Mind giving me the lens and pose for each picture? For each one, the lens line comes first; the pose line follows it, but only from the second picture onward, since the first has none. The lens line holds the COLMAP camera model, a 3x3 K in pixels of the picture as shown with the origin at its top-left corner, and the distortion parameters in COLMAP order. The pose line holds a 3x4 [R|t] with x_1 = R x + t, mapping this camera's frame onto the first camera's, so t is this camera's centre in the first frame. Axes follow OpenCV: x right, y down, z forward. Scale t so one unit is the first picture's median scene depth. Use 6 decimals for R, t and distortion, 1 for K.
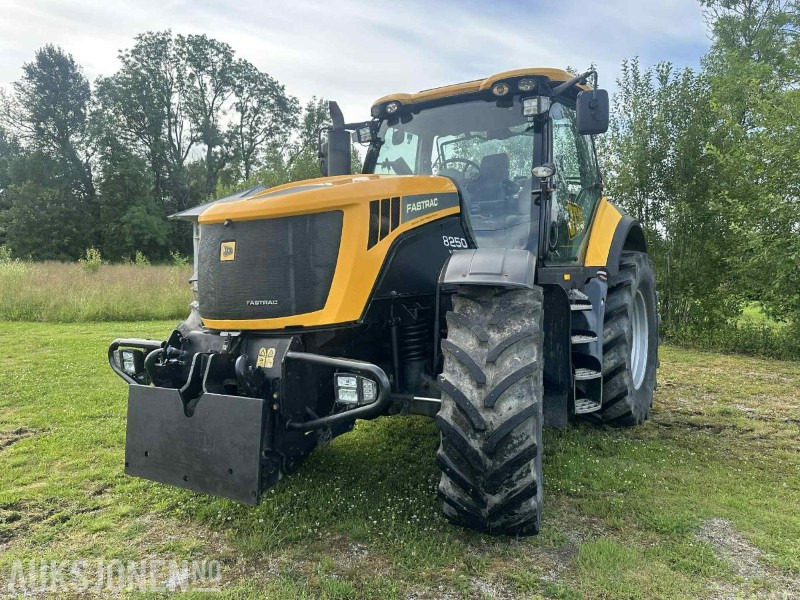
lens RADIAL K [[607.6, 0, 400.0], [0, 607.6, 300.0], [0, 0, 1]] dist [0.068993, -0.086216]
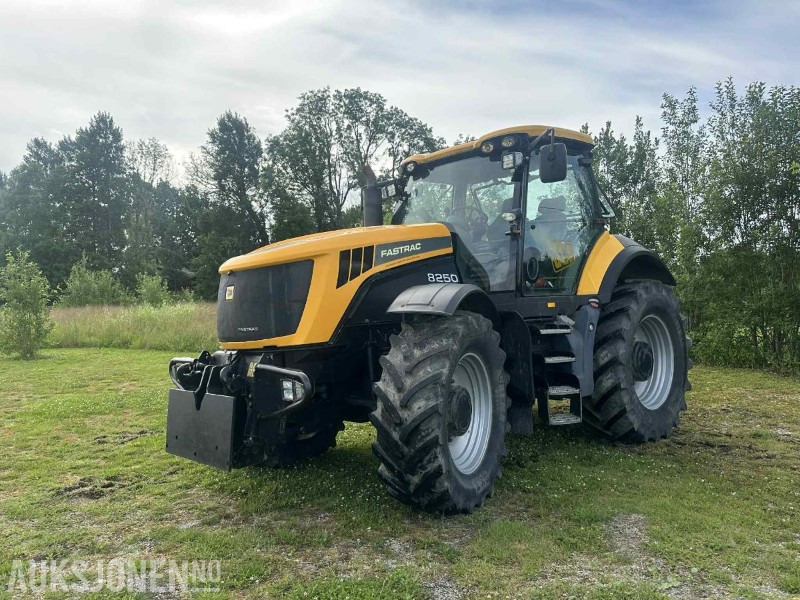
lens RADIAL K [[596.3, 0, 407.8], [0, 596.3, 315.9], [0, 0, 1]] dist [0.140857, -0.214771]
pose [[0.971574, -0.019041, -0.235971, 0.239045], [0.012756, 0.999523, -0.028132, 0.009129], [0.236394, 0.024322, 0.971353, -0.129267]]
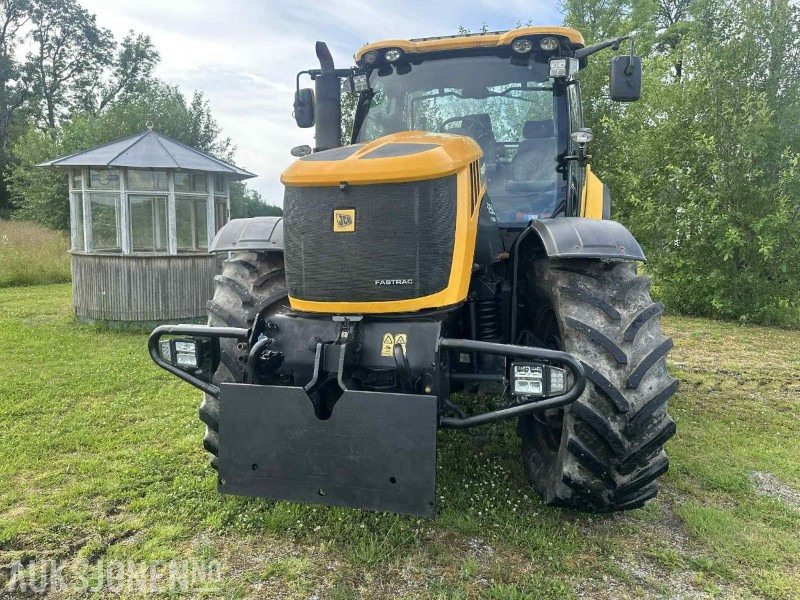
lens RADIAL K [[605.0, 0, 403.8], [0, 605.0, 301.5], [0, 0, 1]] dist [0.073786, -0.082497]
pose [[0.962970, -0.023114, 0.268615, -0.235089], [0.004039, 0.997443, 0.071349, -0.015326], [-0.269578, -0.067622, 0.960601, 0.095670]]
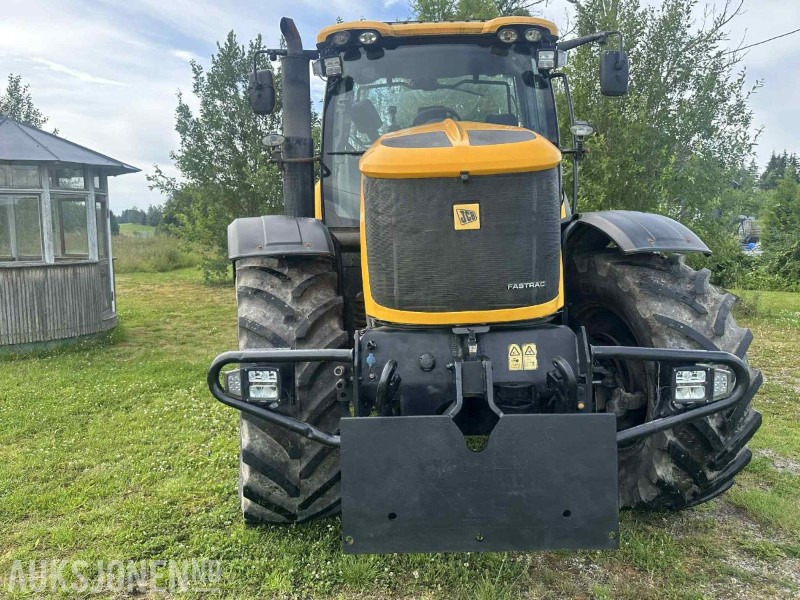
lens RADIAL K [[607.6, 0, 400.0], [0, 607.6, 300.0], [0, 0, 1]] dist [0.068993, -0.086216]
pose [[0.864452, -0.068907, 0.497971, -0.391695], [0.035500, 0.996456, 0.076258, -0.021503], [-0.501461, -0.048243, 0.863834, 0.228272]]
